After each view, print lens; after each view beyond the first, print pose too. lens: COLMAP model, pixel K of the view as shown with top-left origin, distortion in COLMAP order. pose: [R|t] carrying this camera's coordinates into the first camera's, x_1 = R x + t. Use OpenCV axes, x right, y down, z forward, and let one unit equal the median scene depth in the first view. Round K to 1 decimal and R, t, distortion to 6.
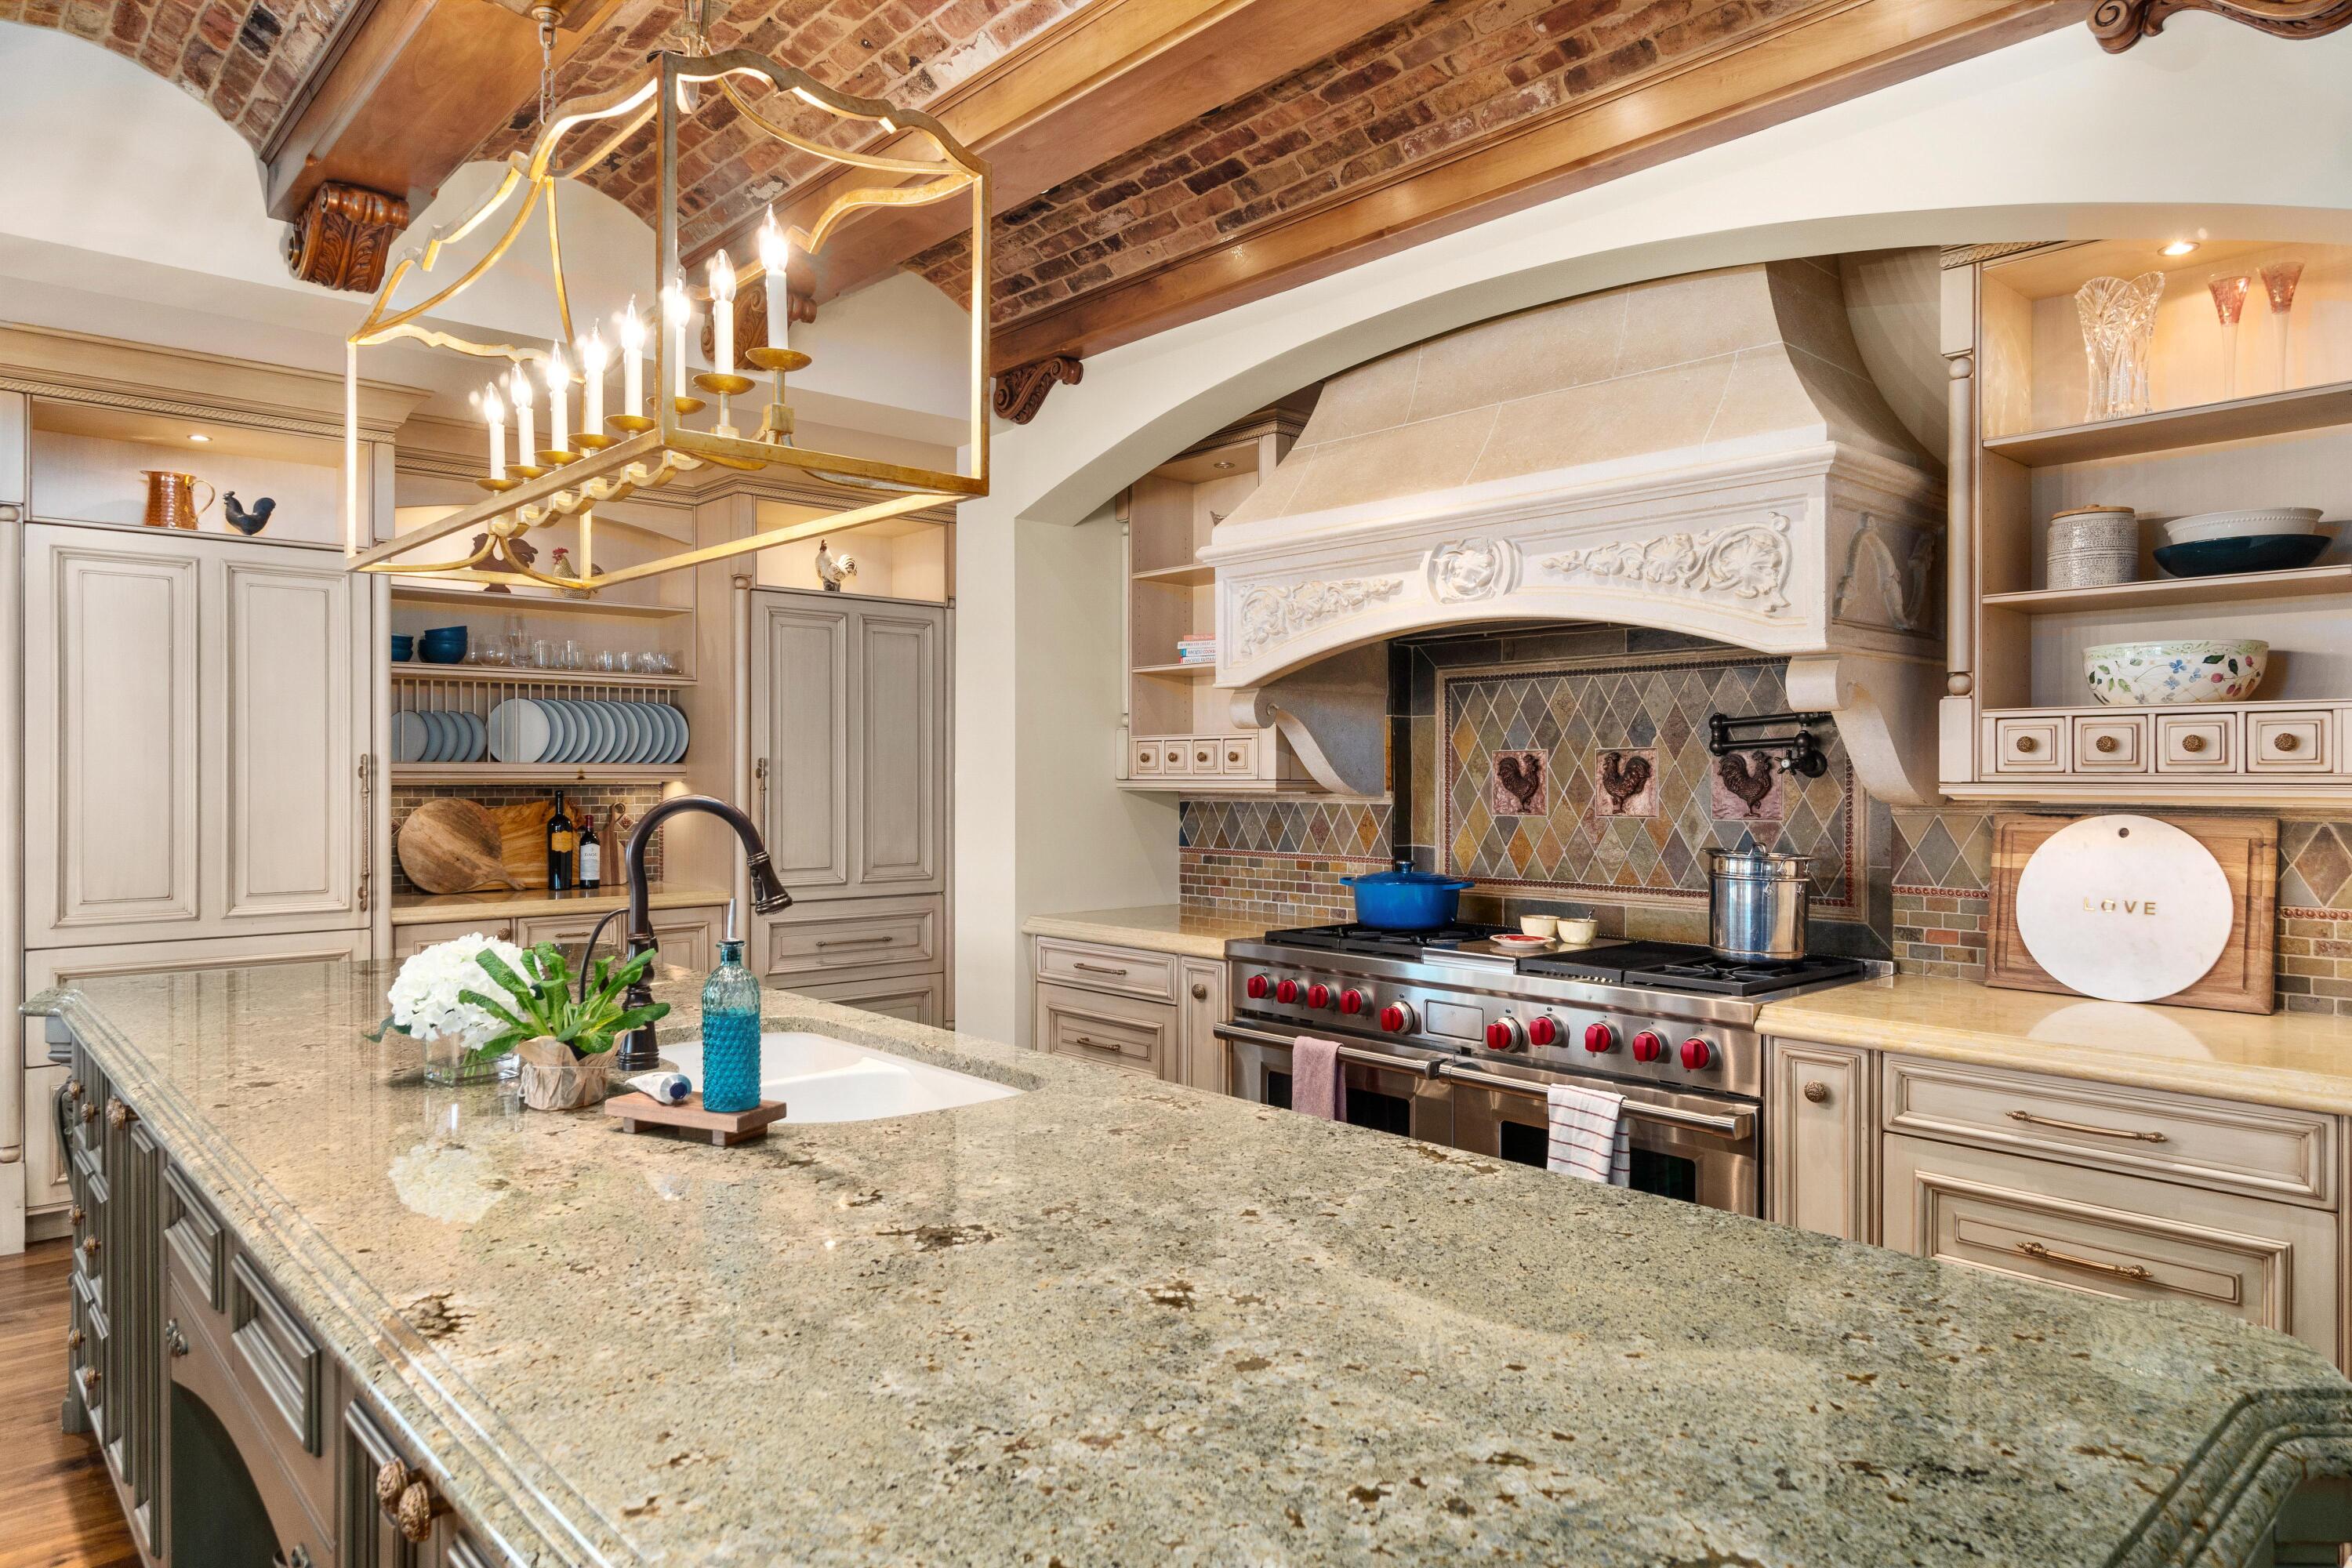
lens RADIAL K [[1448.3, 0, 1203.7], [0, 1448.3, 786.0], [0, 0, 1]] dist [-0.003529, -0.003235]
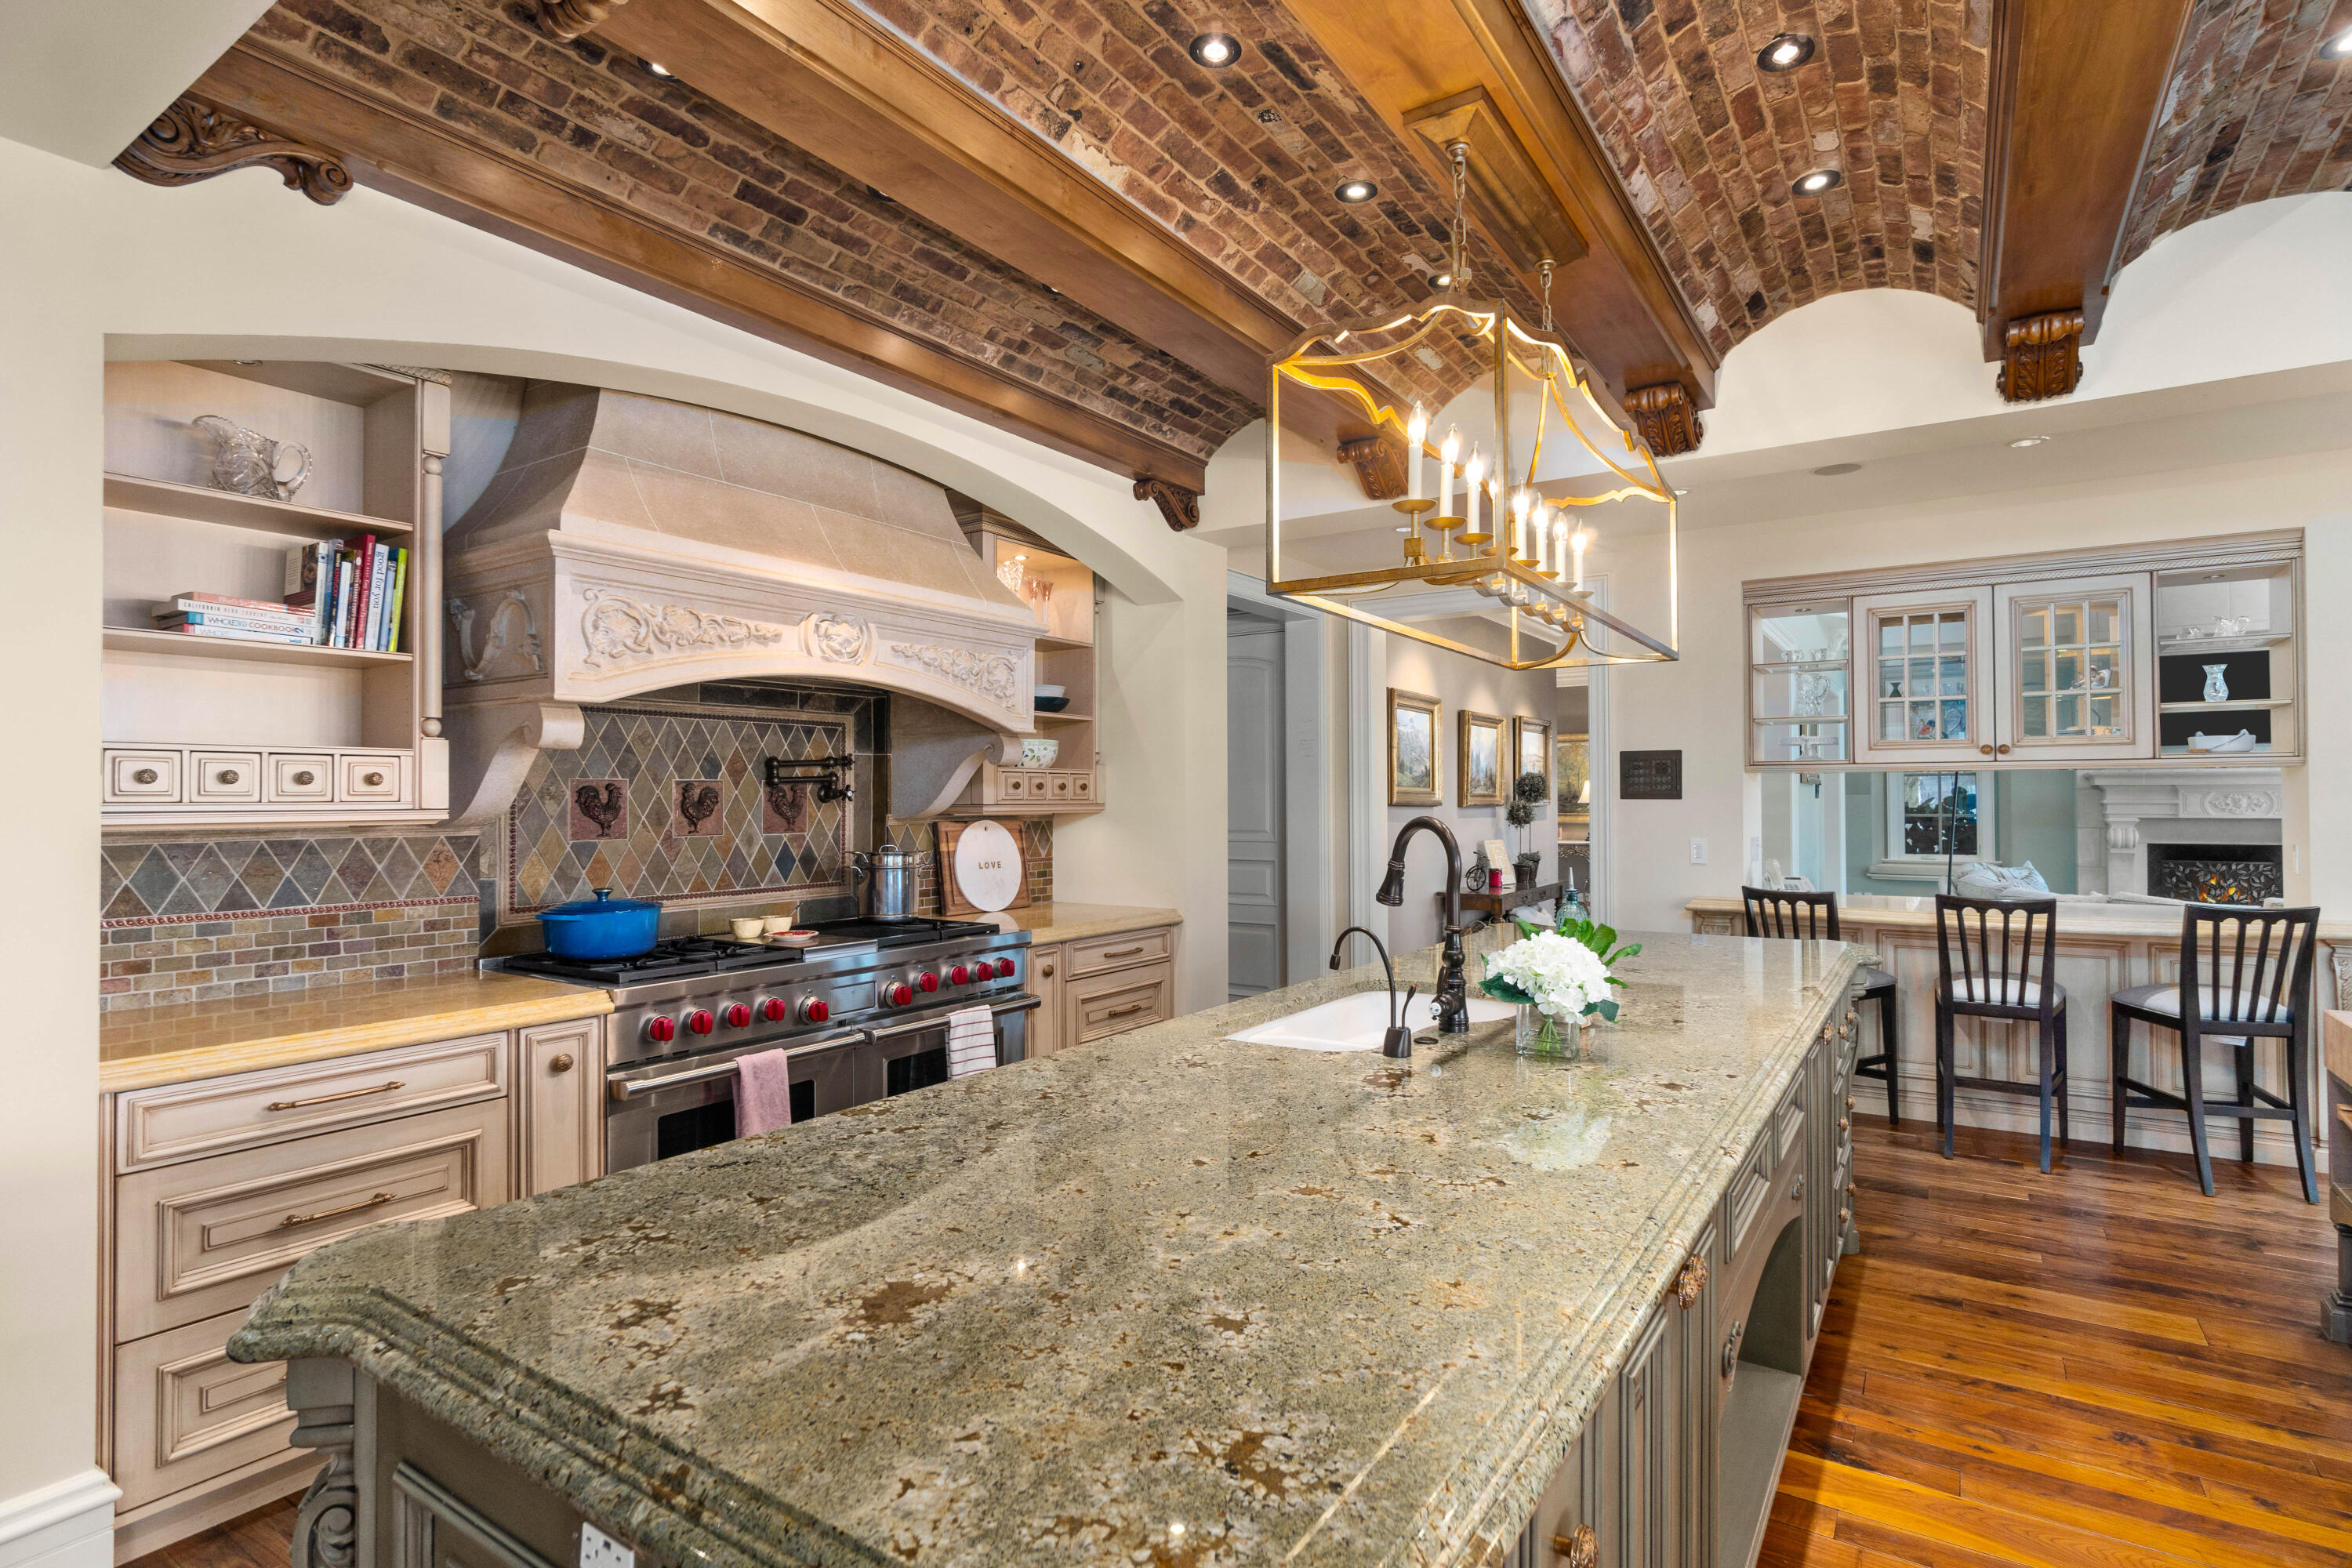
lens RADIAL K [[1165.8, 0, 1176.0], [0, 1165.8, 784.0], [0, 0, 1]] dist [-0.002367, -0.000331]
pose [[-0.226670, 0.015386, 0.973850, -0.794981], [0.011813, 0.999845, -0.013047, -0.005329], [-0.973900, 0.008547, -0.226816, 0.870819]]
